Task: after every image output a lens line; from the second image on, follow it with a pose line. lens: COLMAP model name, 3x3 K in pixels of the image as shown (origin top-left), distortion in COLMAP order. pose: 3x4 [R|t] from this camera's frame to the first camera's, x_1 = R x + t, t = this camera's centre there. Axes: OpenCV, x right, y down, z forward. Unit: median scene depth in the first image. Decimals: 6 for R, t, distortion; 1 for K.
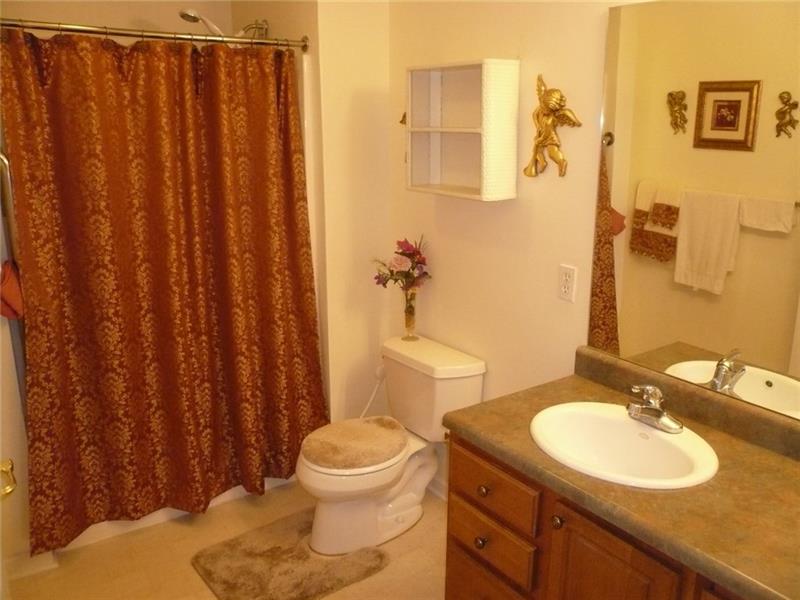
lens RADIAL K [[666.0, 0, 404.3], [0, 666.0, 295.9], [0, 0, 1]] dist [-0.115151, 0.102552]
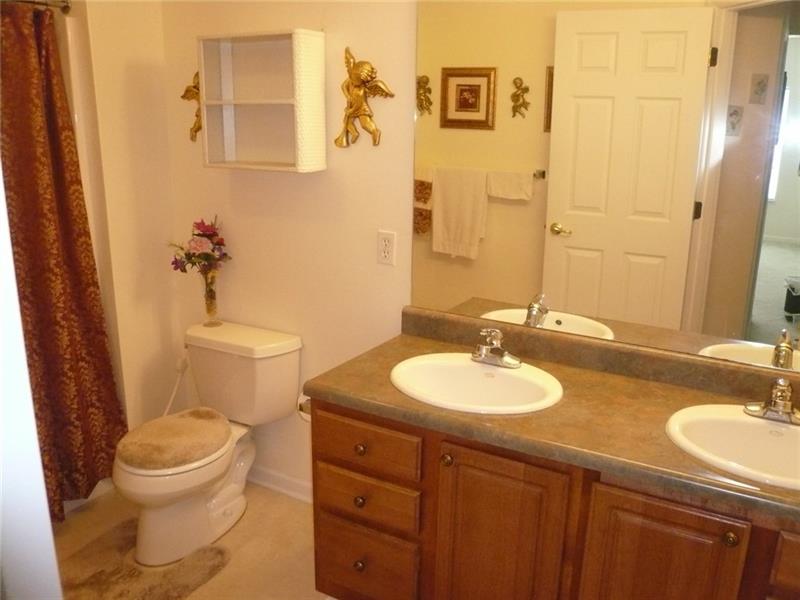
lens RADIAL K [[666.0, 0, 404.4], [0, 666.0, 300.1], [0, 0, 1]] dist [-0.115151, 0.102552]
pose [[0.905032, -0.098354, 0.413816, -0.145826], [0.092267, 0.995129, 0.034724, 0.024221], [-0.415215, 0.006755, 0.909698, 0.025992]]
